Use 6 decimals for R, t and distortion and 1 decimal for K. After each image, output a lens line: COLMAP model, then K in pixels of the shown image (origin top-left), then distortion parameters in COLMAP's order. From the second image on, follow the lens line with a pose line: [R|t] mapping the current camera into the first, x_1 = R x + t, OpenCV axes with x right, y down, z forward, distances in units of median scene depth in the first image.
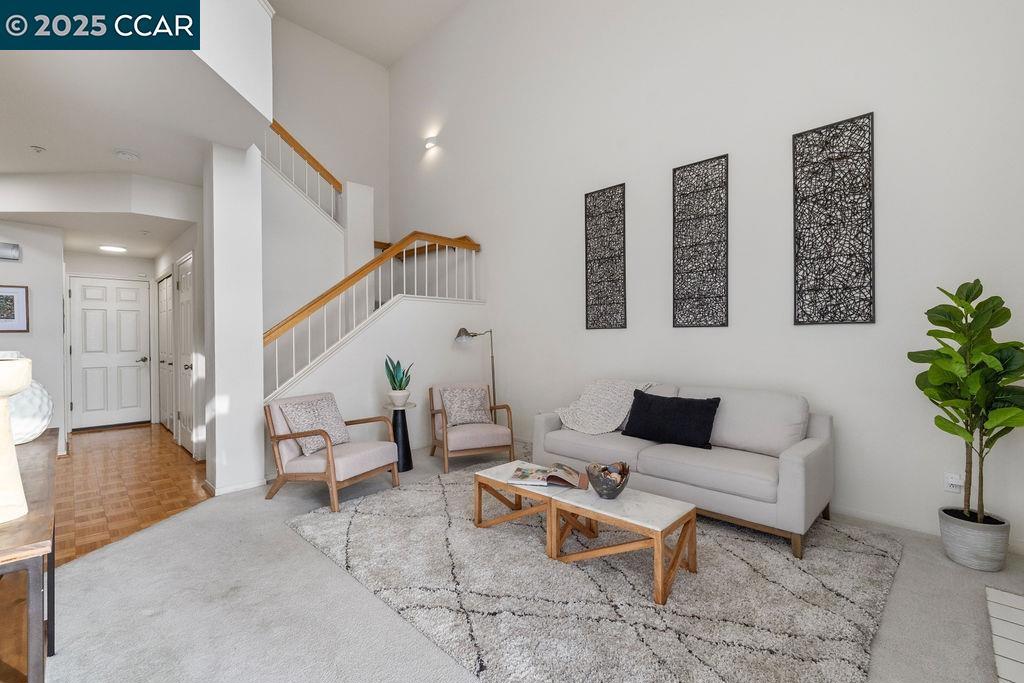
lens RADIAL K [[446.1, 0, 513.7], [0, 446.1, 333.6], [0, 0, 1]] dist [0.000088, -0.000301]
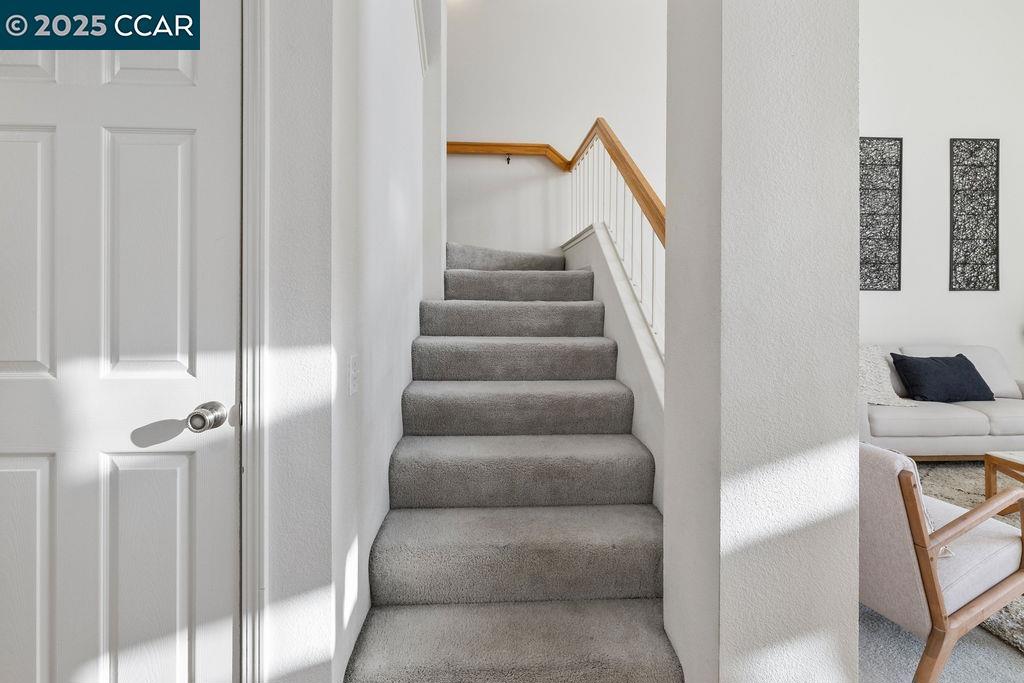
lens RADIAL K [[460.2, 0, 509.2], [0, 460.2, 298.7], [0, 0, 1]] dist [0.002261, 0.000114]
pose [[0.677490, 0.008531, 0.735483, -1.004764], [-0.011203, 0.999936, -0.001279, 0.016283], [-0.735447, -0.007373, 0.677542, 0.896240]]
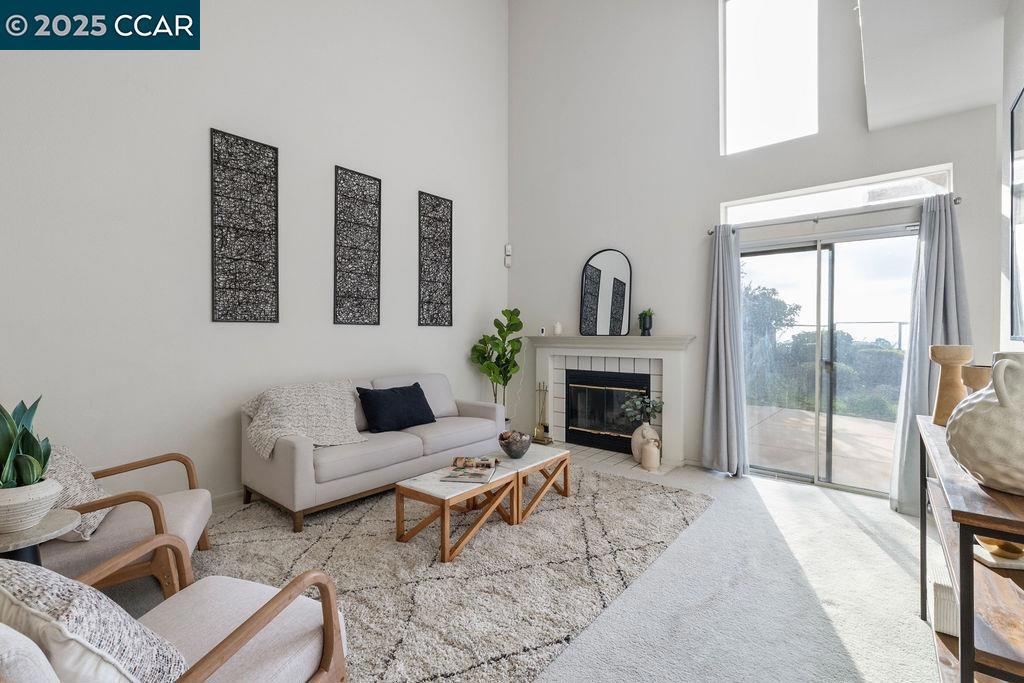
lens RADIAL K [[452.4, 0, 510.1], [0, 452.4, 334.4], [0, 0, 1]] dist [0.001337, 0.000480]
pose [[-0.084830, 0.006242, 0.996376, -0.711950], [-0.006992, 0.999952, -0.006860, 0.014274], [-0.996371, -0.007549, -0.084782, 0.722934]]
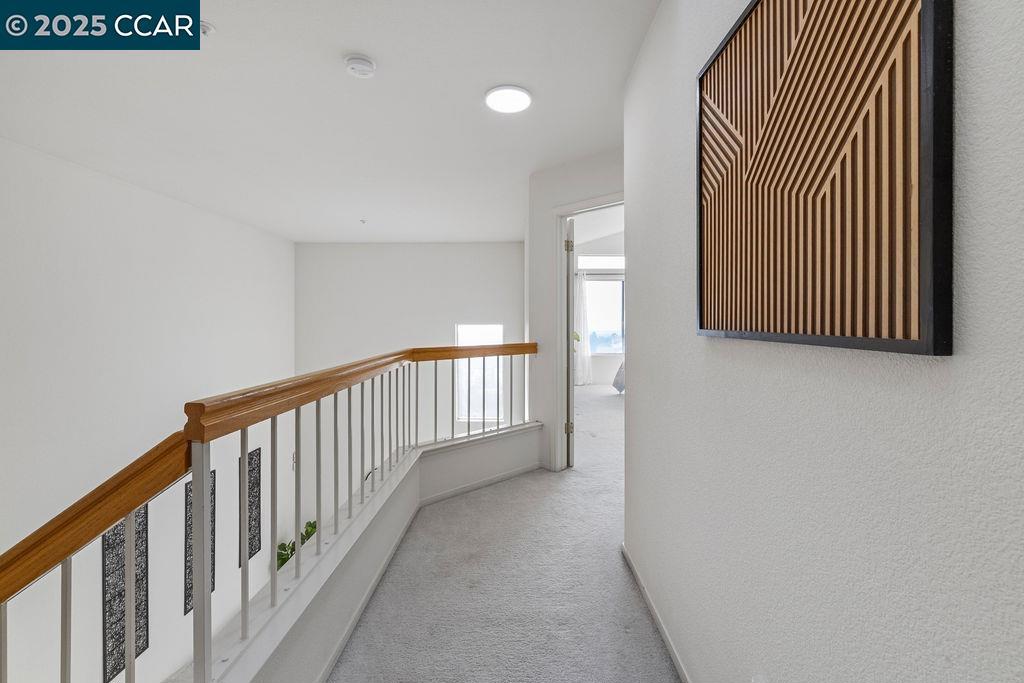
lens RADIAL K [[446.1, 0, 513.7], [0, 446.1, 333.6], [0, 0, 1]] dist [0.000088, -0.000301]
pose [[-0.708239, -0.005278, 0.705953, -1.150179], [-0.003288, 0.999986, 0.004178, -0.809041], [-0.705966, 0.000638, -0.708246, 1.276901]]
